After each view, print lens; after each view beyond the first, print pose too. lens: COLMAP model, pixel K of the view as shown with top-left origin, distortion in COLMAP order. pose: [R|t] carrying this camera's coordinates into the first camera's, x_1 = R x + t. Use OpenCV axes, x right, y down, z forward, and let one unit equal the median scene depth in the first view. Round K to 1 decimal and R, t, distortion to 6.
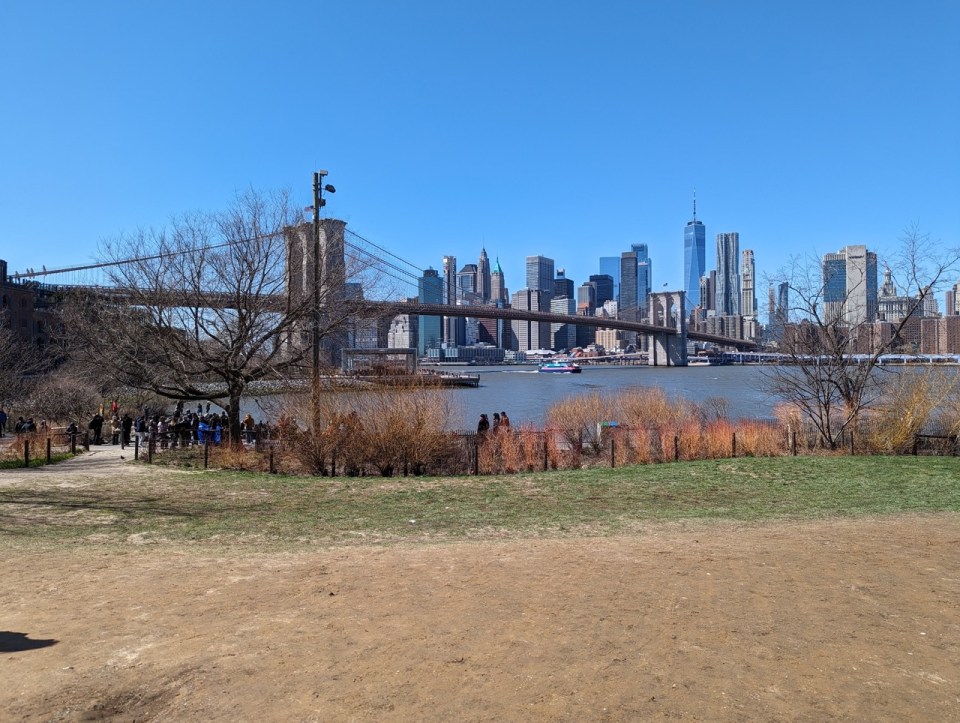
lens RADIAL K [[659.6, 0, 480.0], [0, 659.6, 361.5], [0, 0, 1]] dist [0.078599, -0.081347]
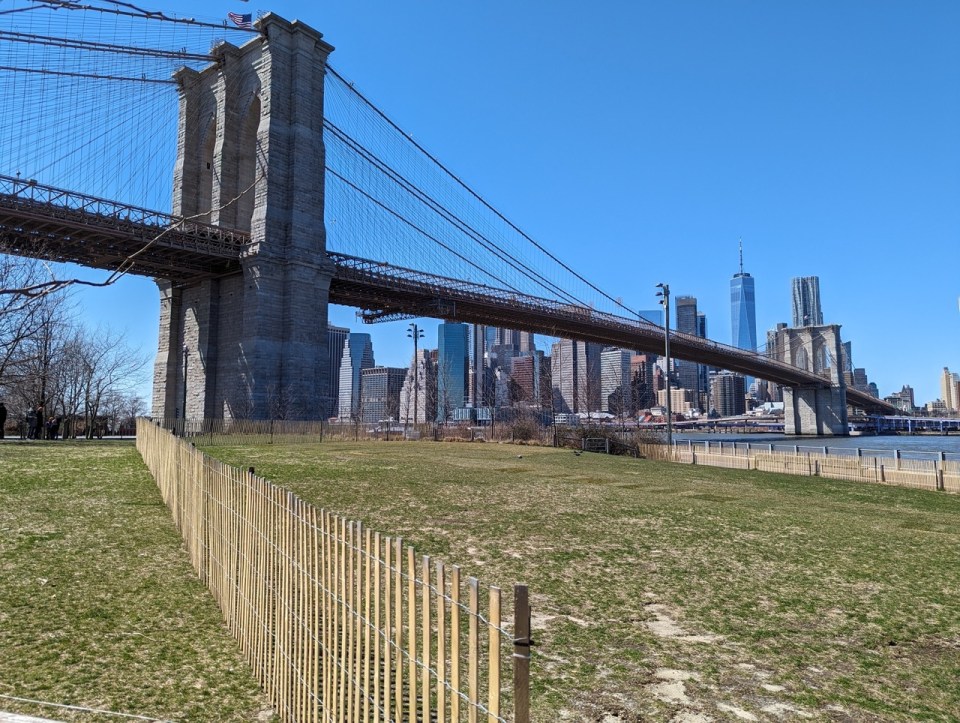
lens RADIAL K [[659.6, 0, 480.0], [0, 659.6, 361.5], [0, 0, 1]] dist [0.078599, -0.081347]
pose [[0.999931, 0.008936, -0.007603, -0.044791], [-0.009664, 0.994753, -0.101848, 0.004069], [0.006653, 0.101914, 0.994771, 0.255993]]
